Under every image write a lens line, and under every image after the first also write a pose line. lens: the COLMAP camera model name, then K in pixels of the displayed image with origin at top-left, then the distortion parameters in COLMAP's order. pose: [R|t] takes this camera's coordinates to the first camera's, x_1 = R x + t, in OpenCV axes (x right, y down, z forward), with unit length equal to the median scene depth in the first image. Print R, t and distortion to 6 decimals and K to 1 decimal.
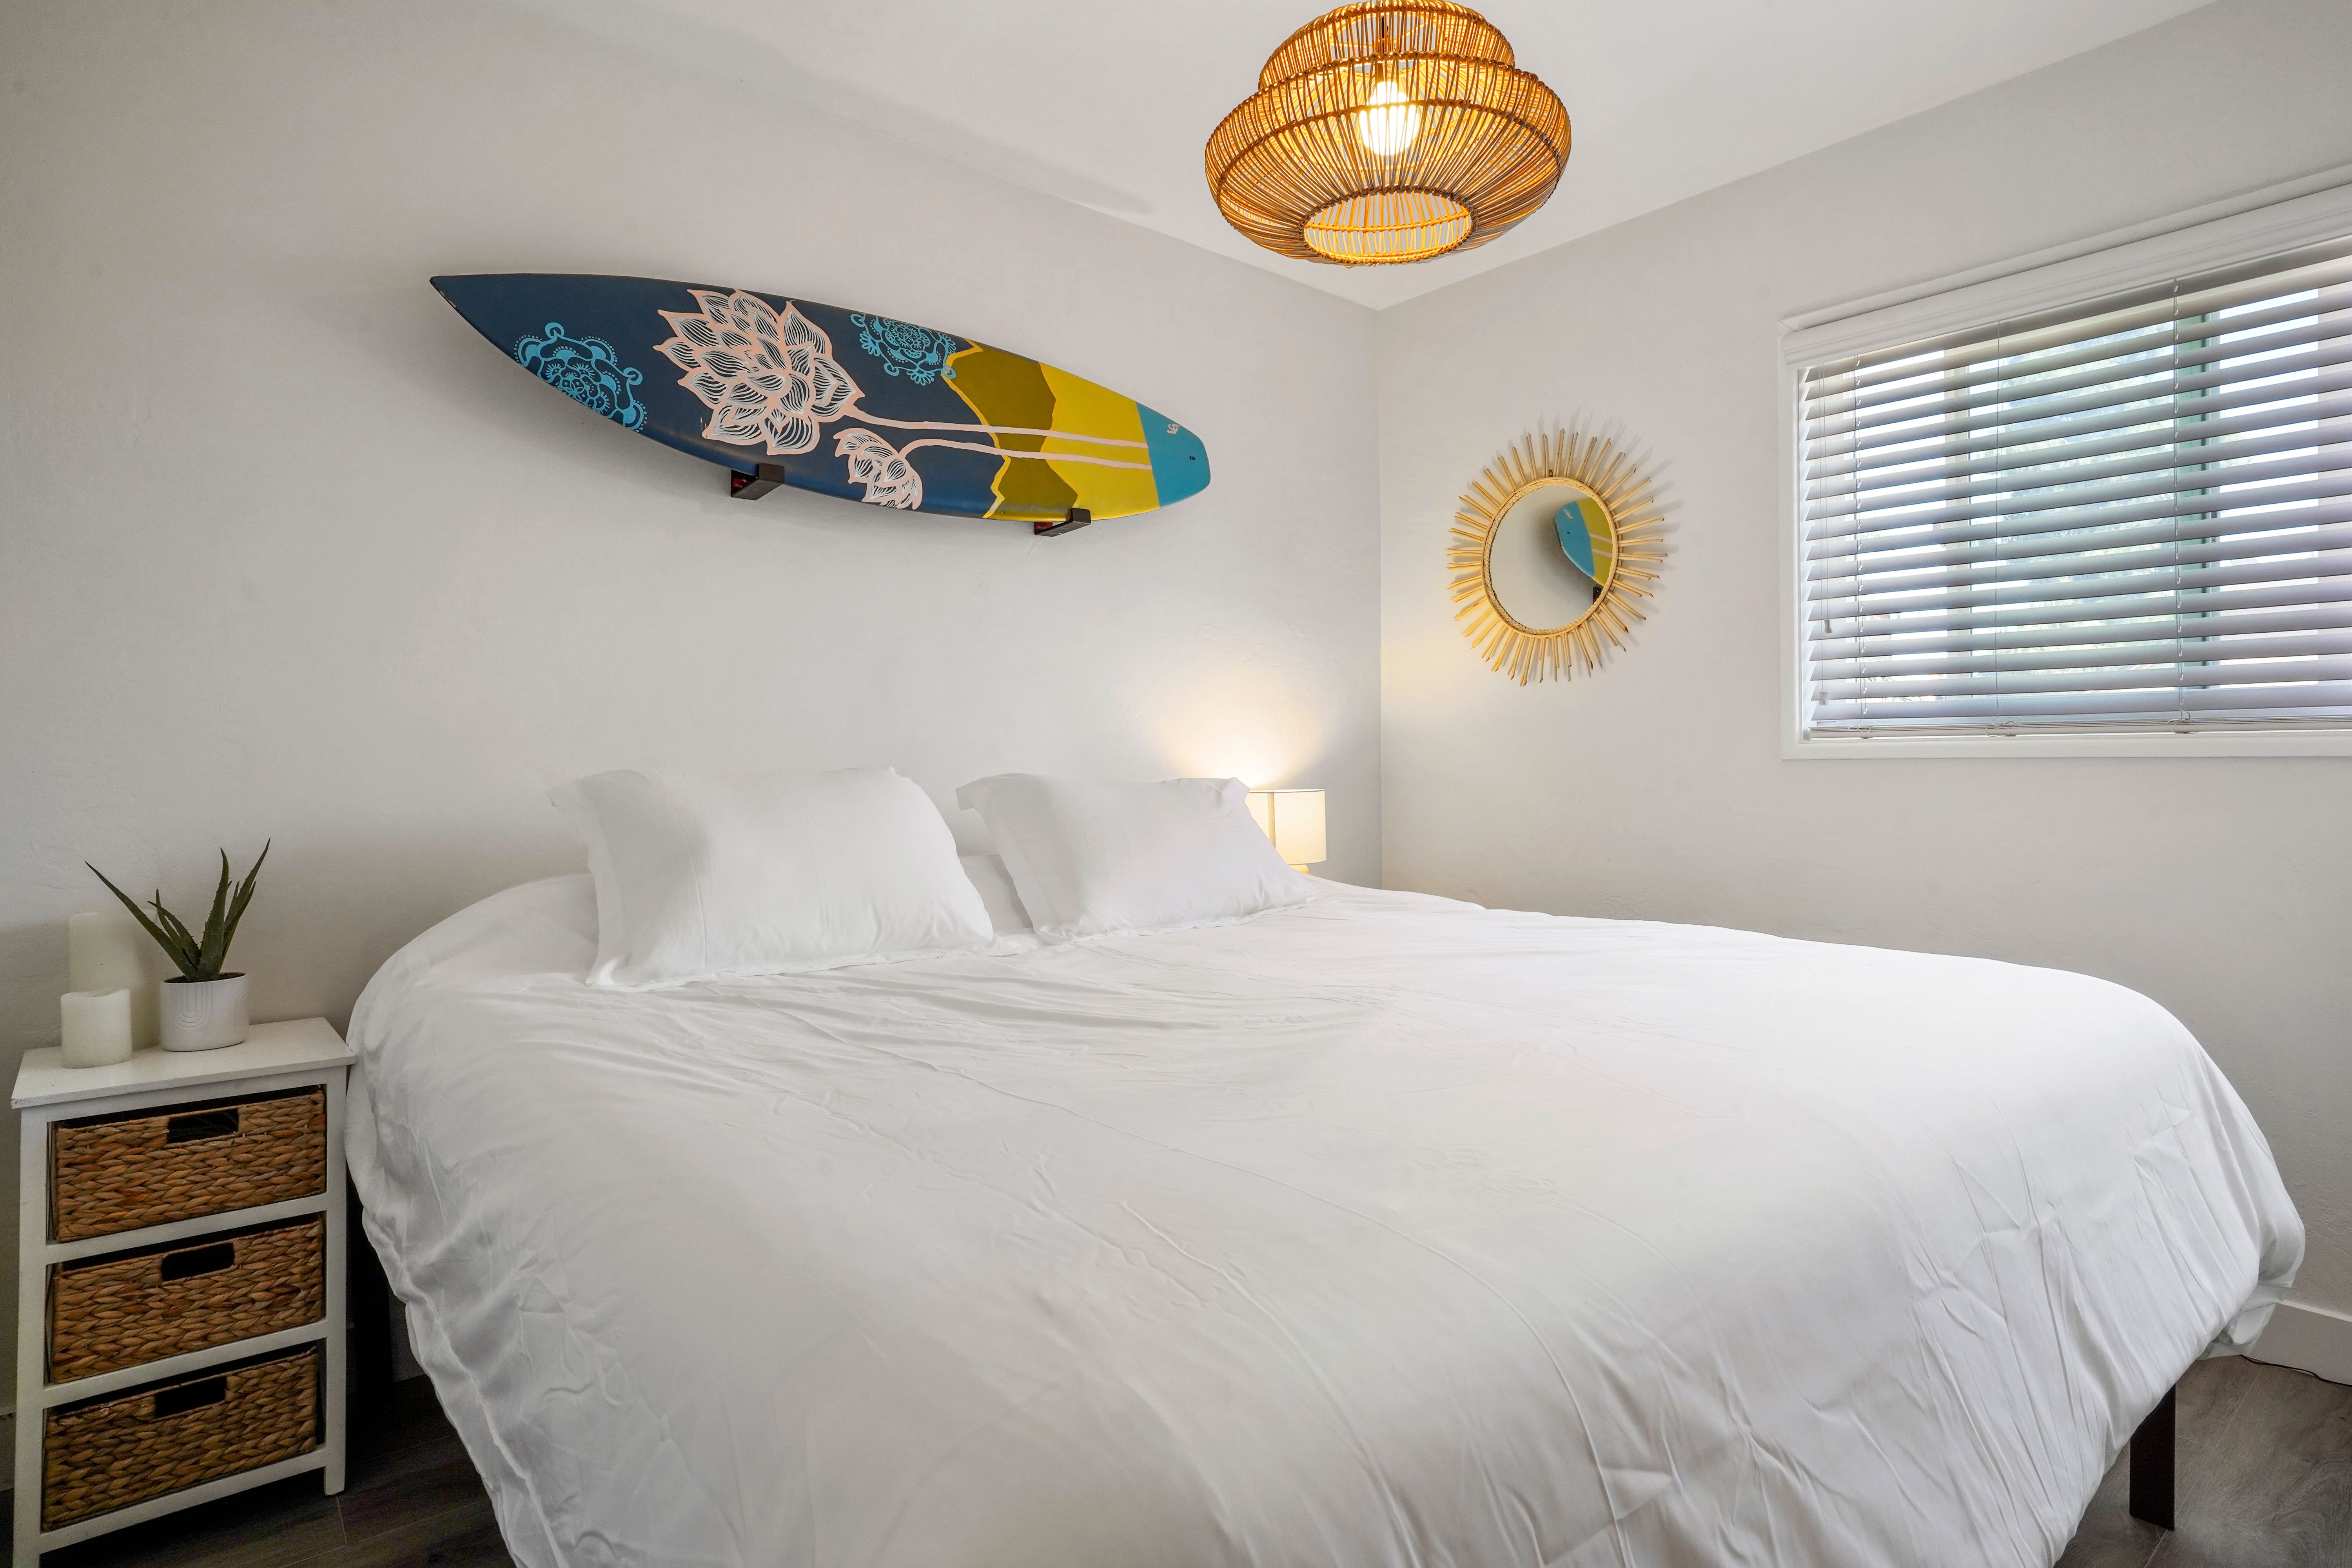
lens RADIAL K [[1266.4, 0, 1174.1], [0, 1266.4, 801.3], [0, 0, 1]] dist [-0.058213, 0.031390]
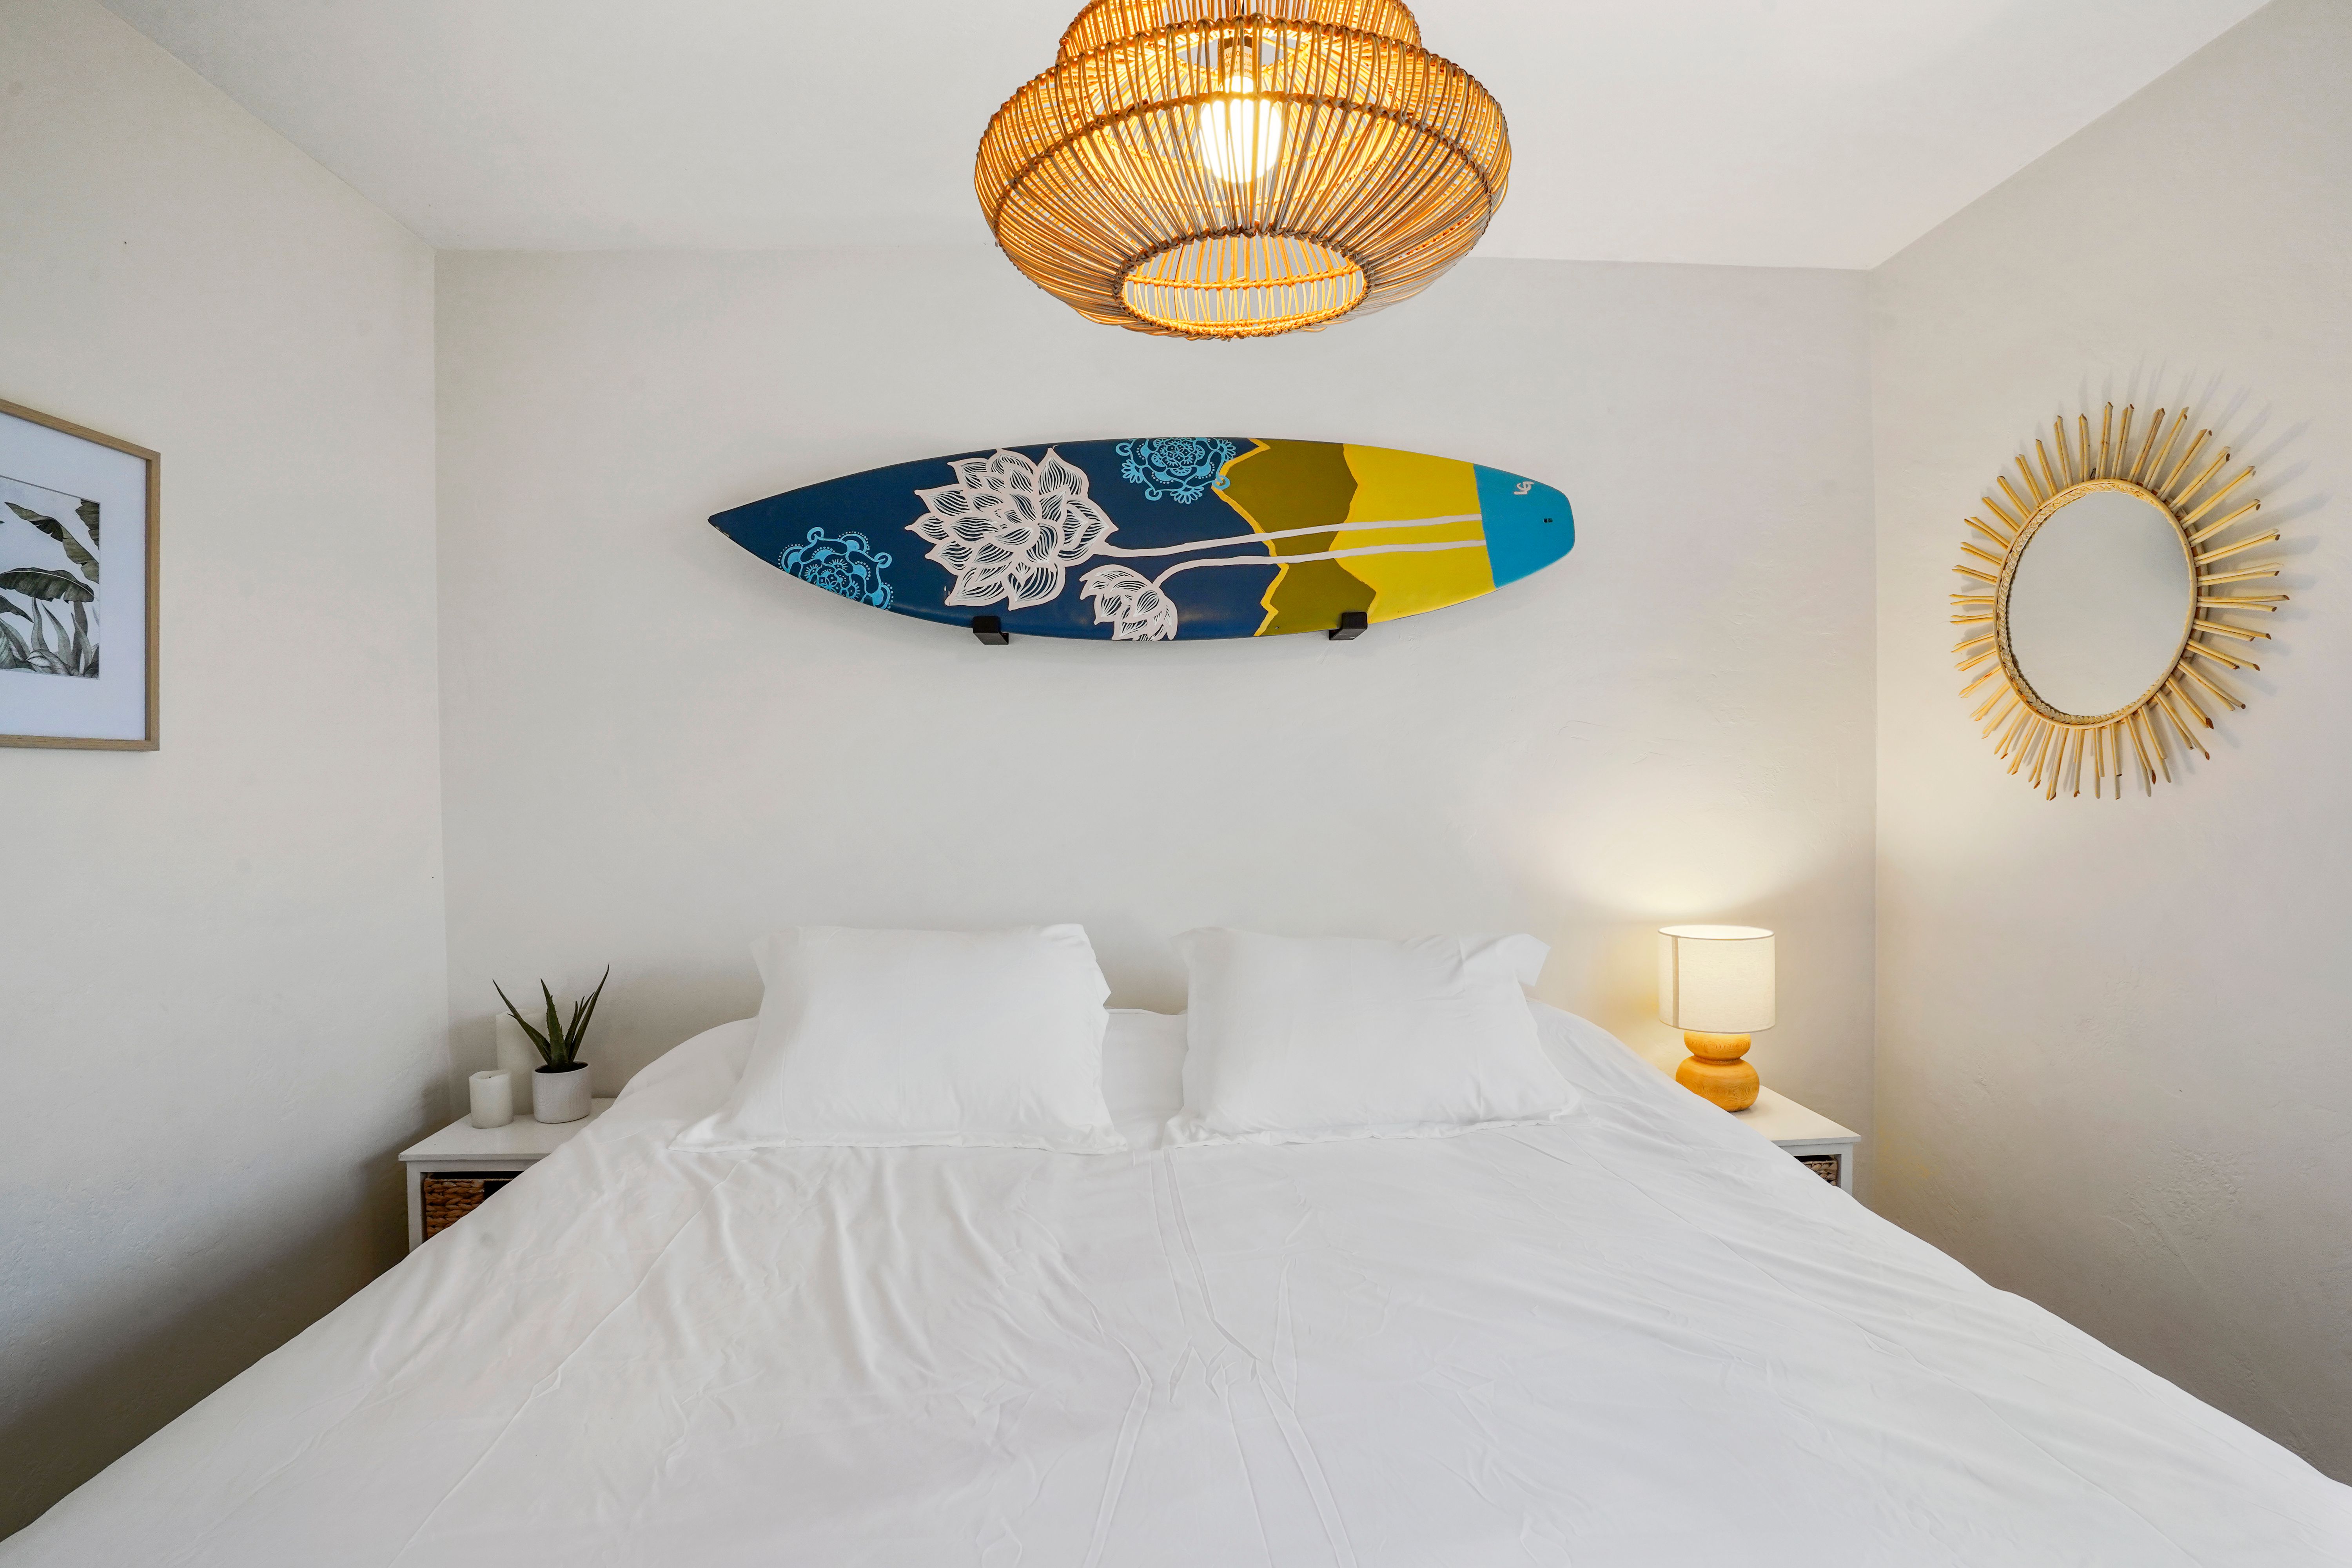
lens RADIAL K [[1367.6, 0, 1162.5], [0, 1367.6, 760.0], [0, 0, 1]] dist [-0.035505, -0.001758]
pose [[0.758515, -0.002513, -0.651651, 0.474010], [0.000269, 0.999994, -0.003543, -0.138795], [0.651656, 0.002512, 0.758511, 0.212934]]
